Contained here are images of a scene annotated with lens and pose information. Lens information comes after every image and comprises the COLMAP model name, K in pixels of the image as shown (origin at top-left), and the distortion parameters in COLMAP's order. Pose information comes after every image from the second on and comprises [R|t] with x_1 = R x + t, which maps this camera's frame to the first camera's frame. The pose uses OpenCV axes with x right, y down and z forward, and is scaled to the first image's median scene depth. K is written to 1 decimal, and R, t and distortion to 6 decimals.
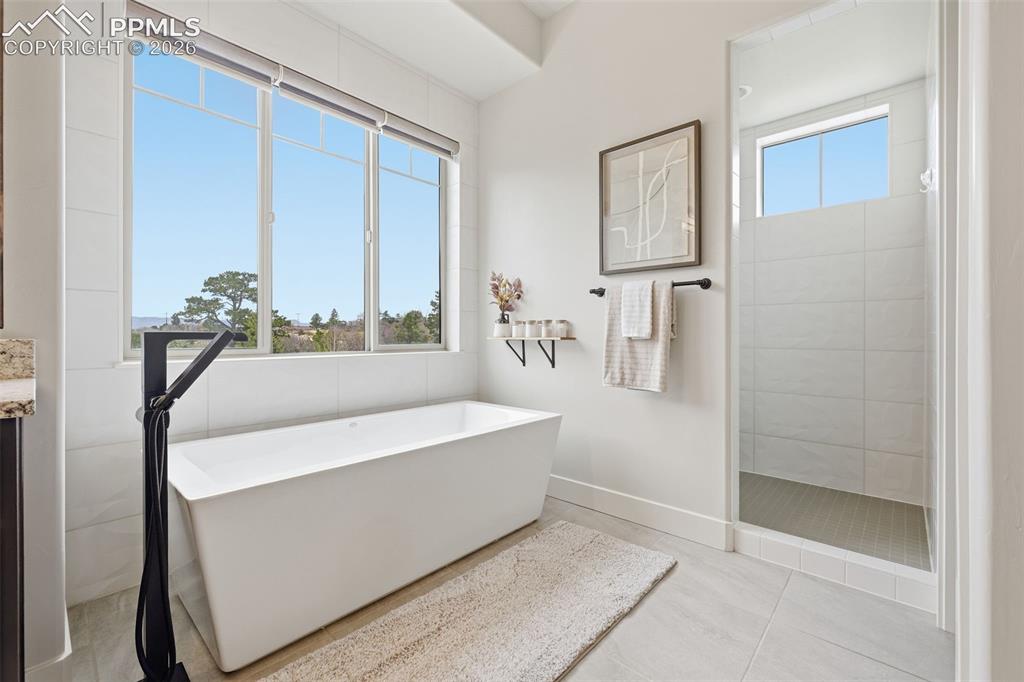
lens RADIAL K [[426.5, 0, 515.3], [0, 426.5, 338.7], [0, 0, 1]] dist [-0.000750, -0.000451]
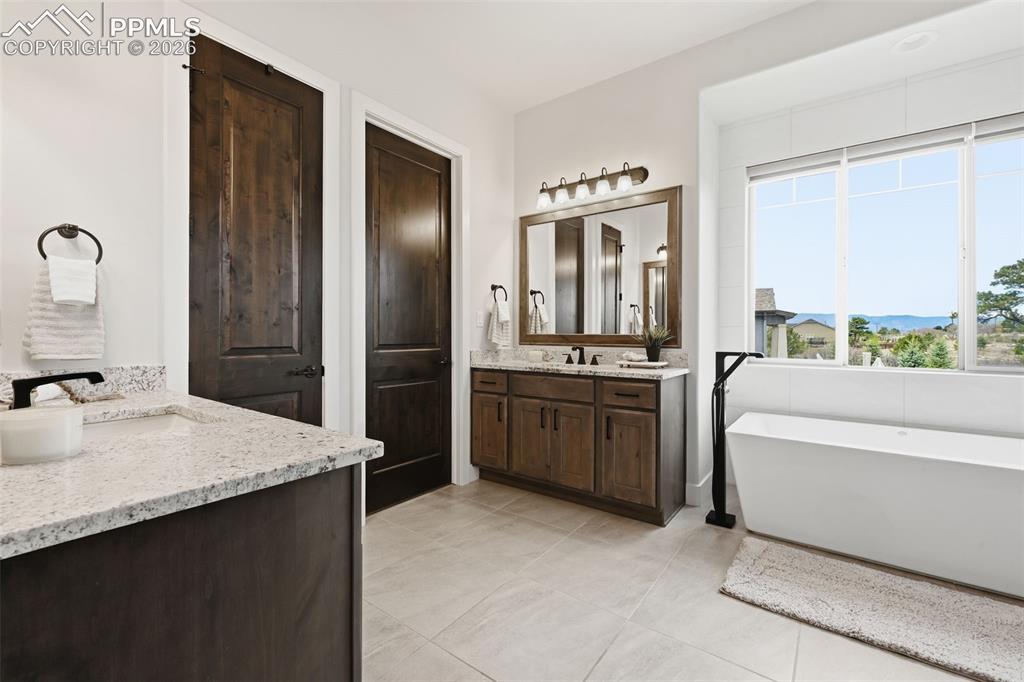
lens RADIAL K [[426.5, 0, 512.1], [0, 426.5, 334.0], [0, 0, 1]] dist [-0.000750, -0.000451]
pose [[0.083382, -0.000311, -0.996518, 0.507787], [-0.013026, 0.999914, -0.001402, -0.037125], [0.996432, 0.013098, 0.083371, -0.102408]]
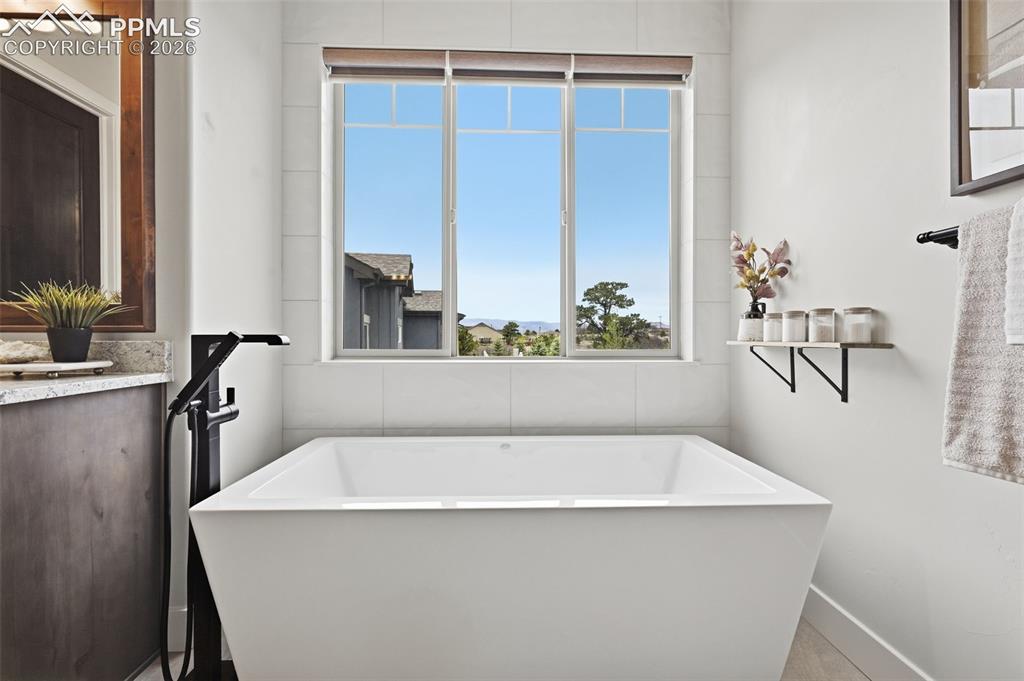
lens RADIAL K [[426.5, 0, 512.3], [0, 426.5, 338.0], [0, 0, 1]] dist [-0.000750, -0.000451]
pose [[0.692425, 0.003067, -0.721483, 0.170626], [-0.007023, 0.999972, -0.002490, -0.004287], [0.721455, 0.006791, 0.692428, 0.334644]]
